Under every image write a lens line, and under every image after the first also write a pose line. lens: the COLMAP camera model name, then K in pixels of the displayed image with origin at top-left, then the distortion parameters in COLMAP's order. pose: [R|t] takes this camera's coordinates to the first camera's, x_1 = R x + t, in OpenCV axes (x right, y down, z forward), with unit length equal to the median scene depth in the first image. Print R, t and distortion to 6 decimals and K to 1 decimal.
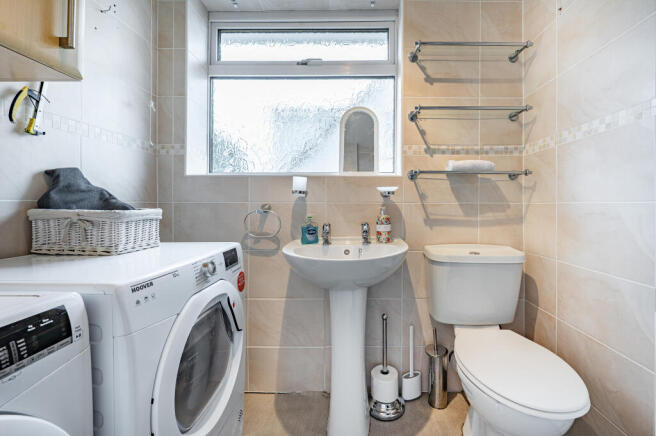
lens RADIAL K [[279.0, 0, 324.7], [0, 279.0, 209.4], [0, 0, 1]] dist [0.001333, 0.000081]
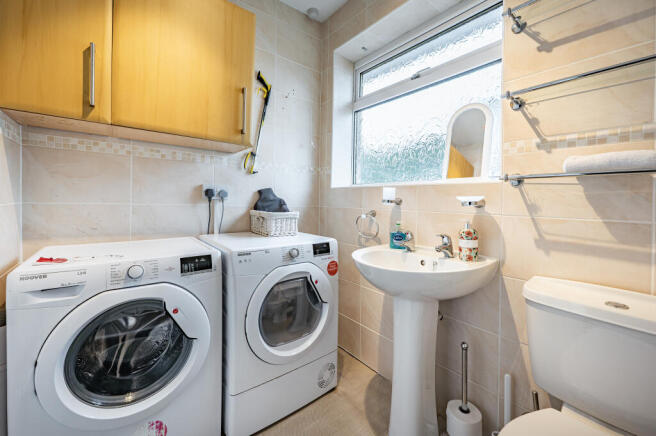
lens RADIAL K [[262.0, 0, 328.2], [0, 262.0, 204.5], [0, 0, 1]] dist [0.000026, 0.000030]
pose [[0.636231, 0.021639, -0.771195, 0.551202], [-0.027502, 0.999607, 0.005358, -0.045986], [0.771008, 0.017800, 0.636577, 0.144930]]
